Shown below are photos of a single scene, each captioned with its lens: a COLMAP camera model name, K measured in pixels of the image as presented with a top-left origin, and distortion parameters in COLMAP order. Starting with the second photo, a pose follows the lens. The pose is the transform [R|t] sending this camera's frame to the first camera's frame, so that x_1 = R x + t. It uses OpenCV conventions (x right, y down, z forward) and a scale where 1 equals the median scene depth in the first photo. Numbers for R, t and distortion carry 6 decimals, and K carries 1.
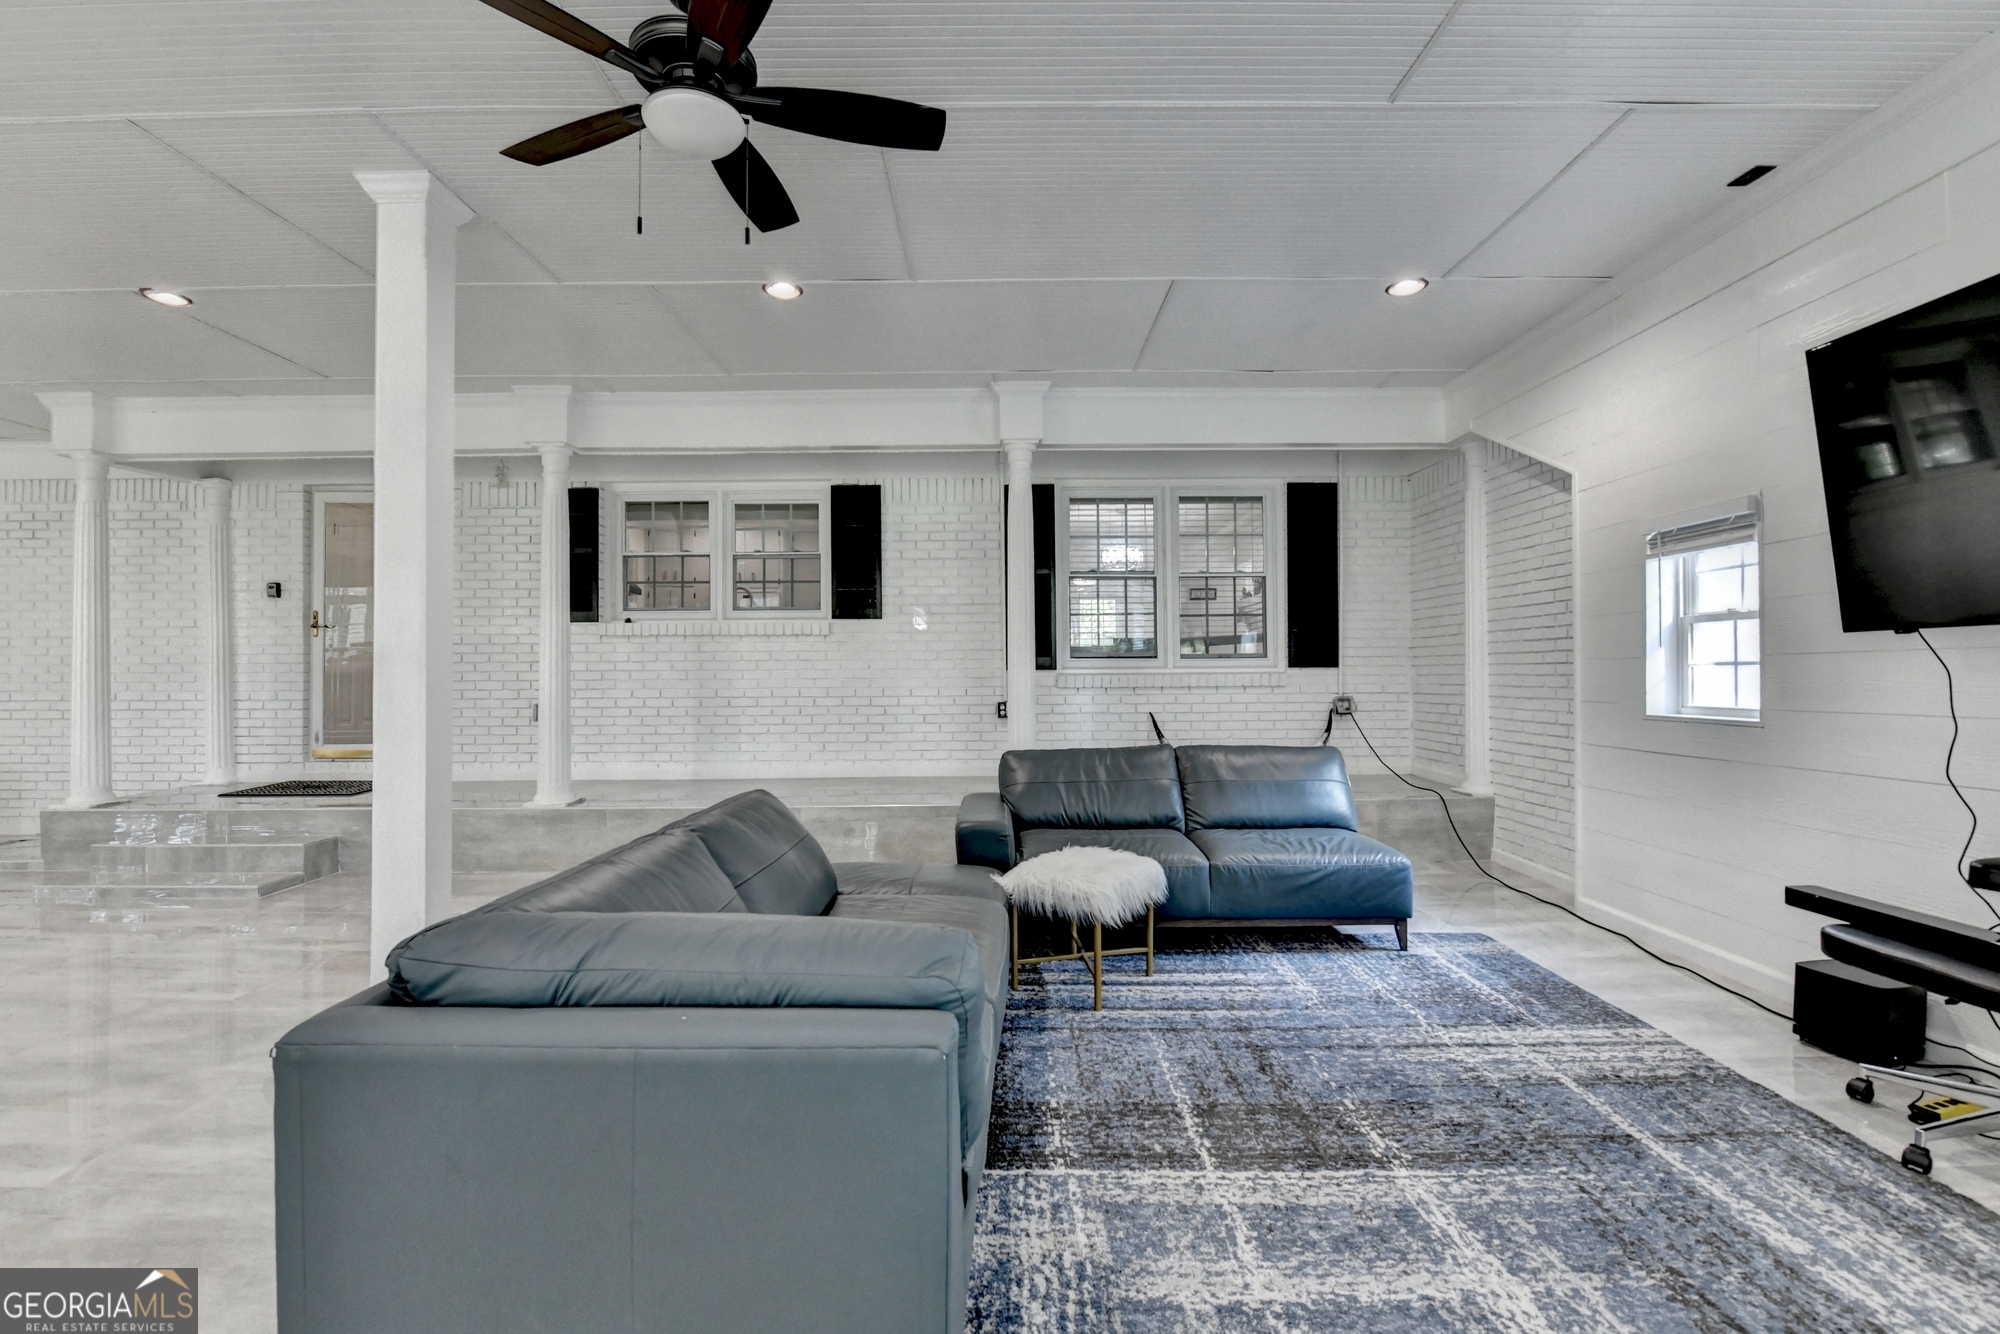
lens RADIAL K [[851.1, 0, 1009.8], [0, 851.1, 664.9], [0, 0, 1]] dist [-0.013921, -0.001730]
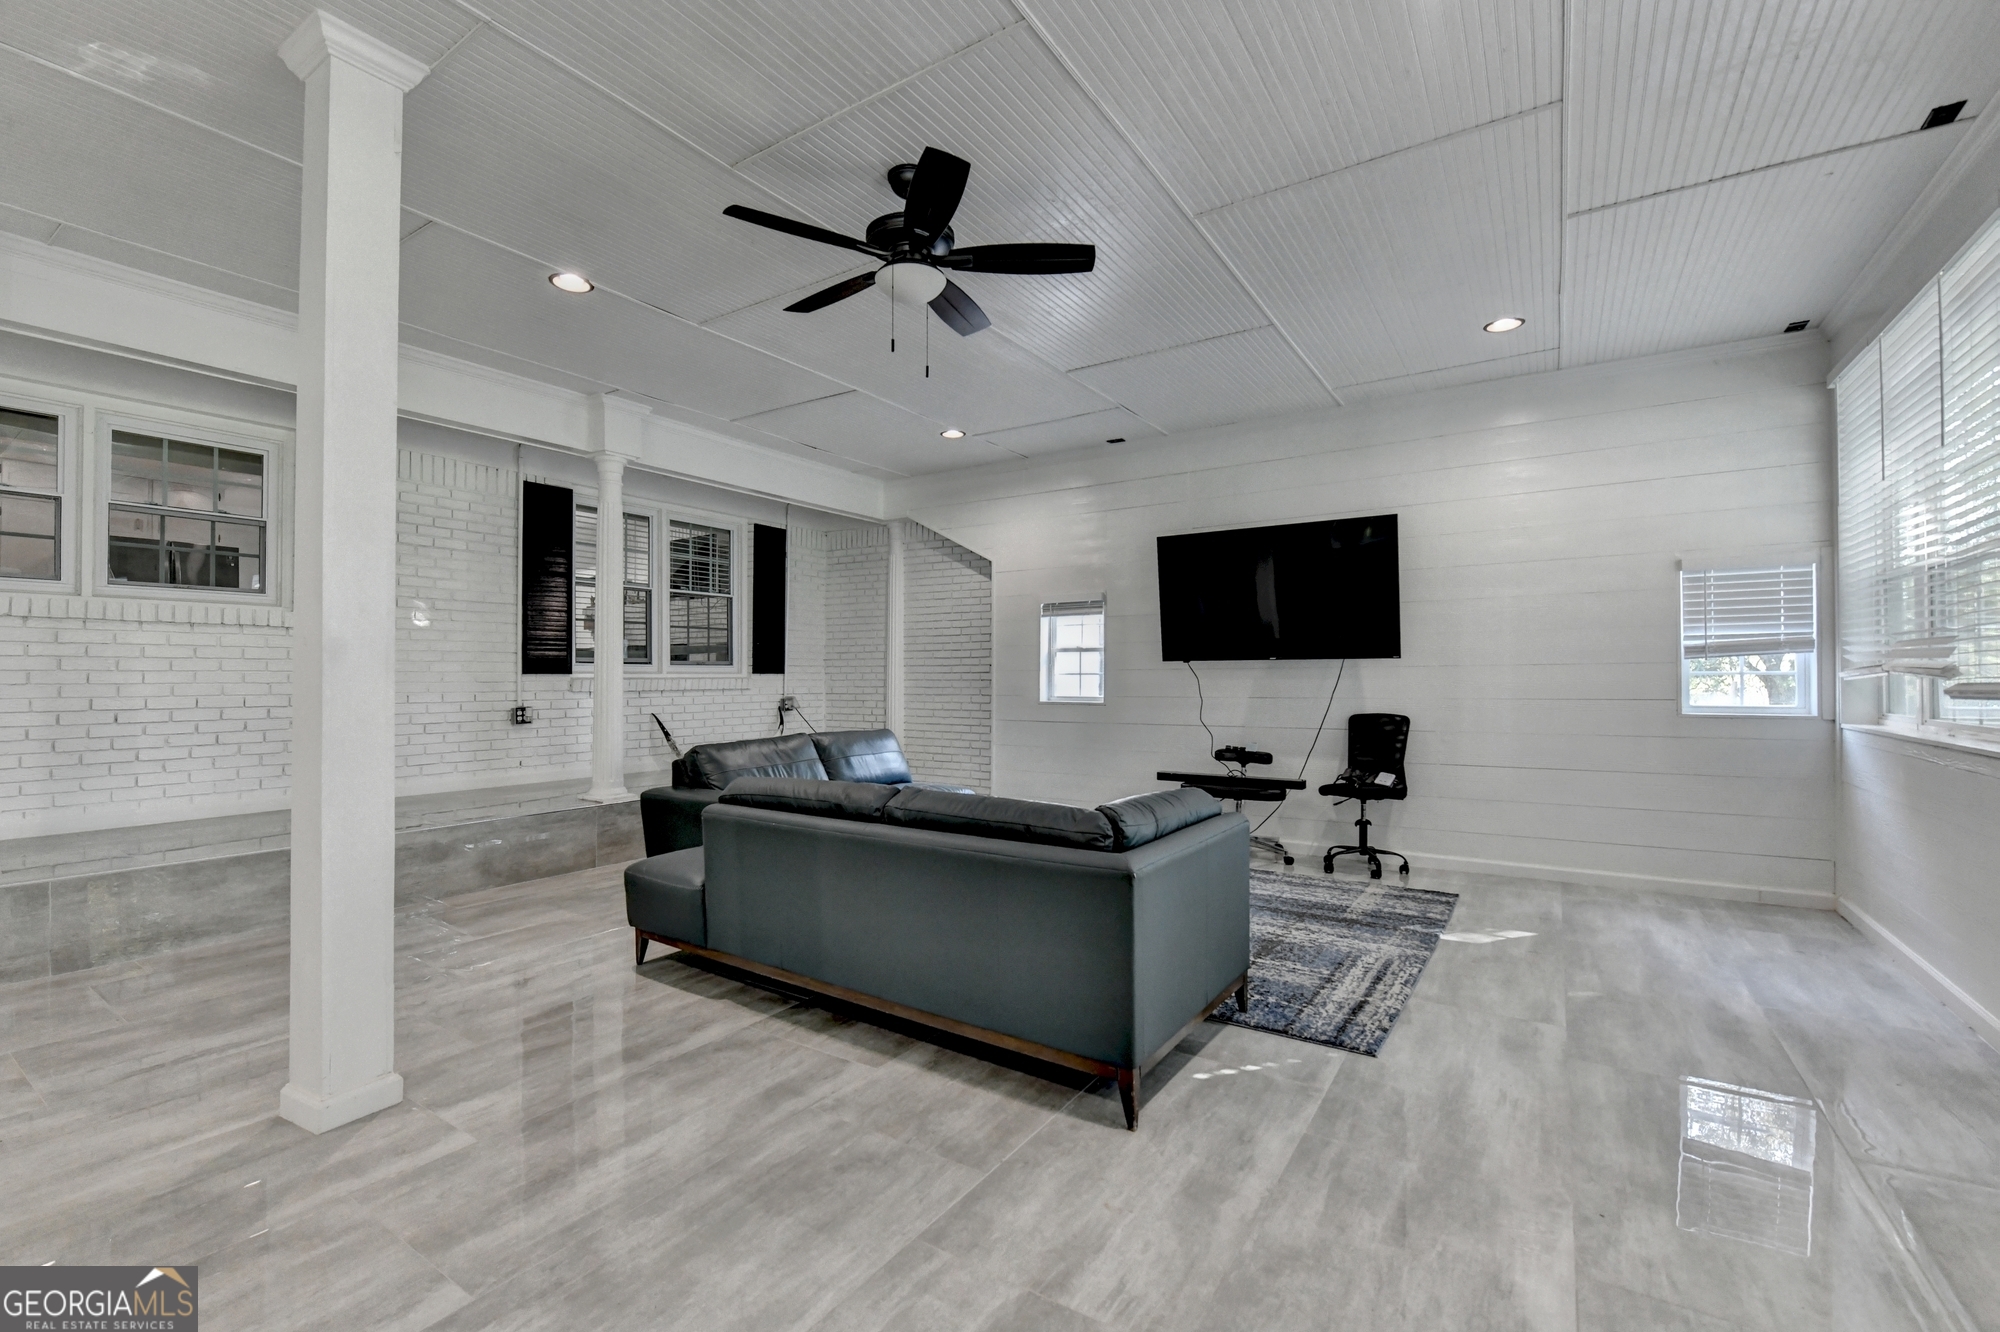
lens RADIAL K [[851.1, 0, 978.7], [0, 851.1, 671.4], [0, 0, 1]] dist [-0.013921, -0.001730]
pose [[0.563767, 0.010757, 0.825864, -0.925723], [-0.010512, 0.999928, -0.005848, 0.006449], [-0.825867, -0.005384, 0.563839, 0.071812]]
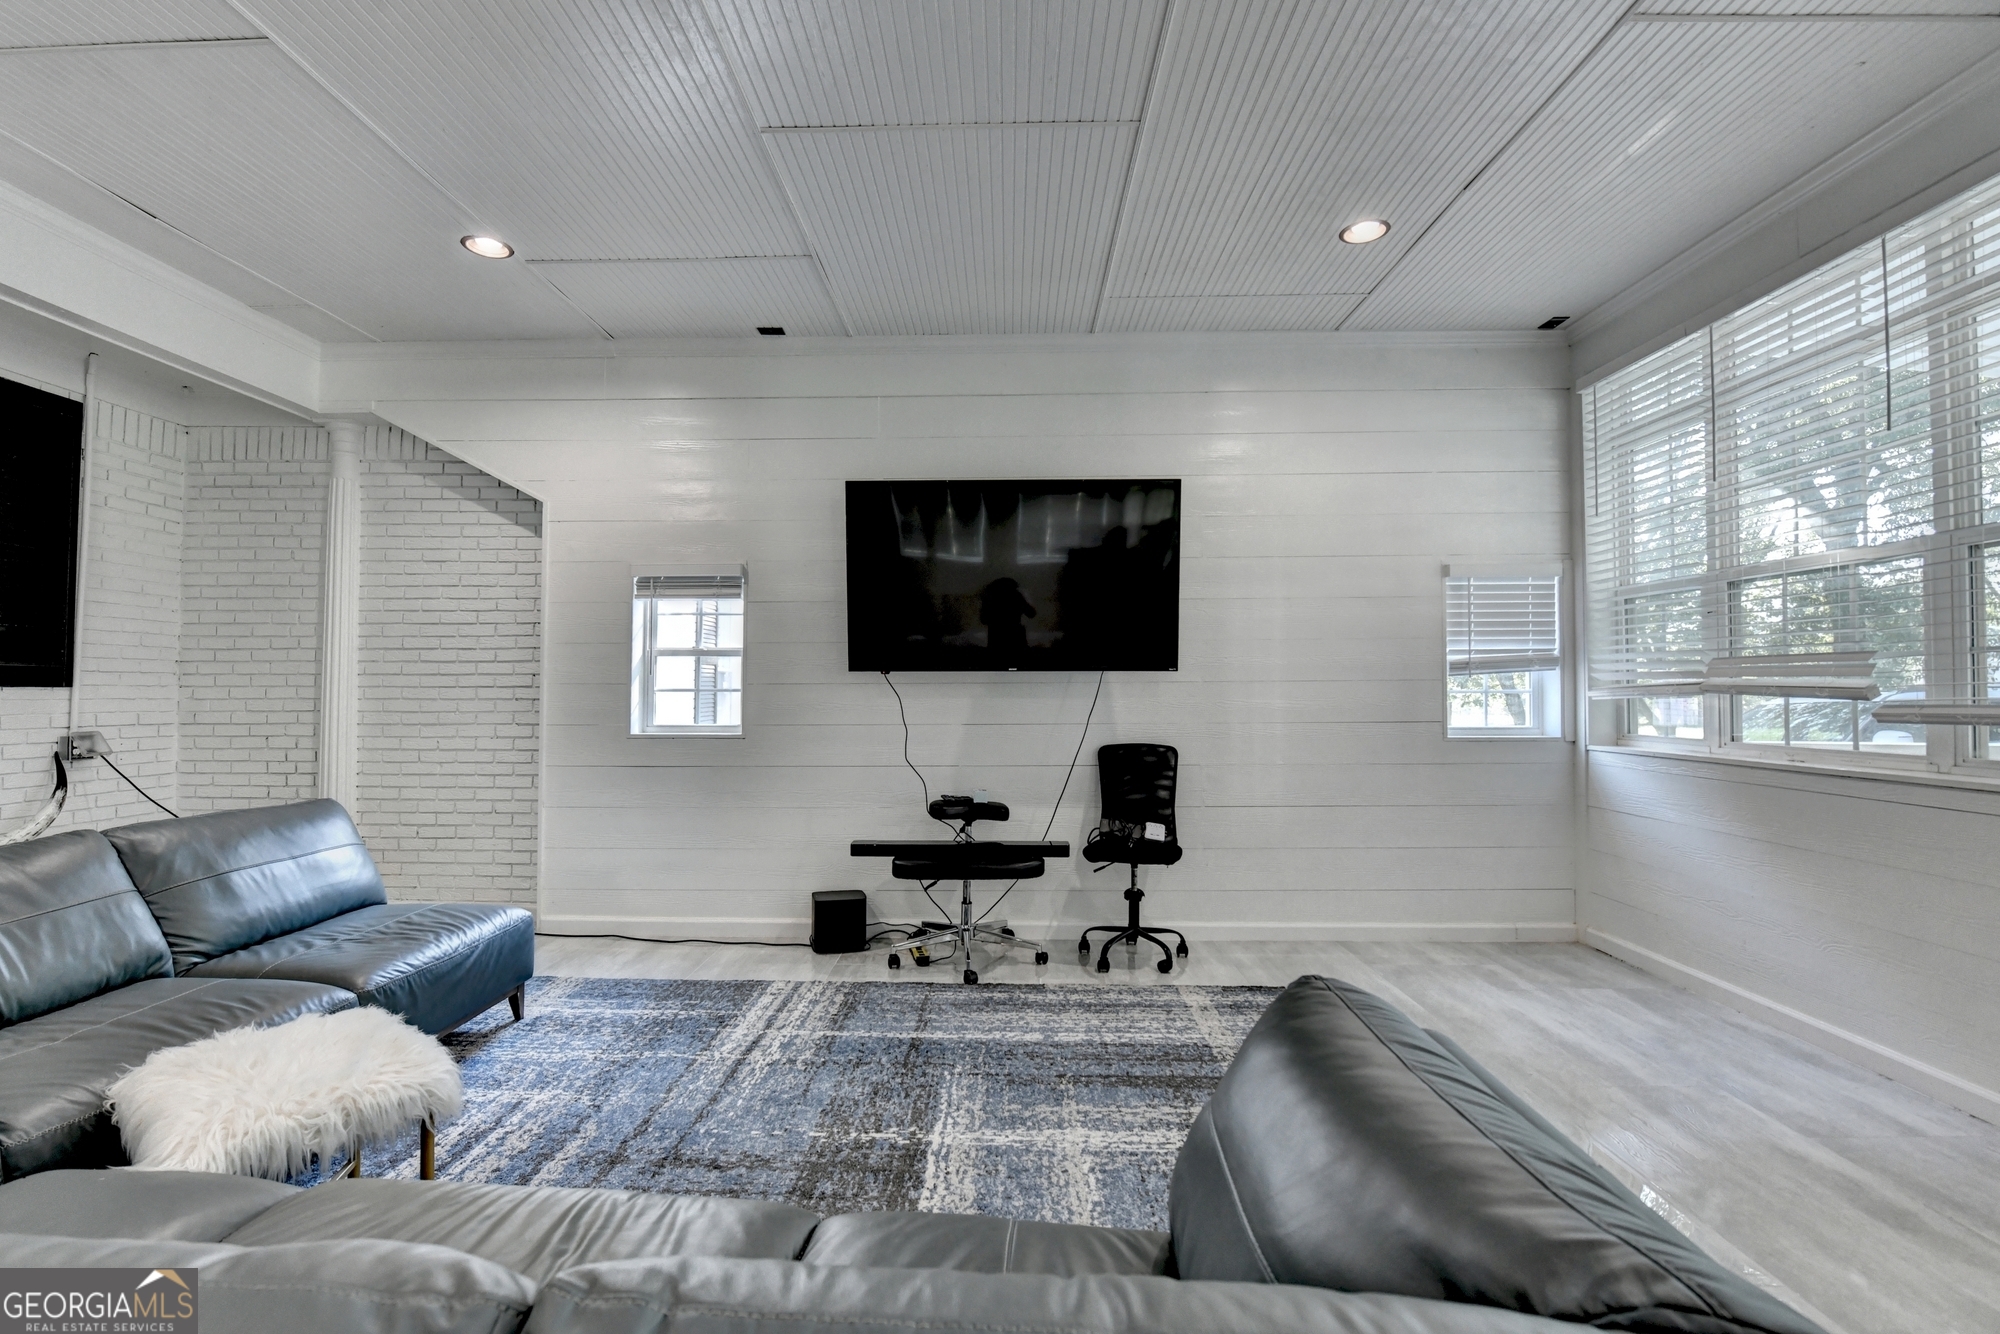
lens RADIAL K [[851.1, 0, 971.1], [0, 851.1, 678.3], [0, 0, 1]] dist [-0.013921, -0.001730]
pose [[0.038828, 0.023899, 0.998960, -0.405235], [-0.011180, 0.999662, -0.023481, 0.006116], [-0.999183, -0.010257, 0.039082, 0.539727]]
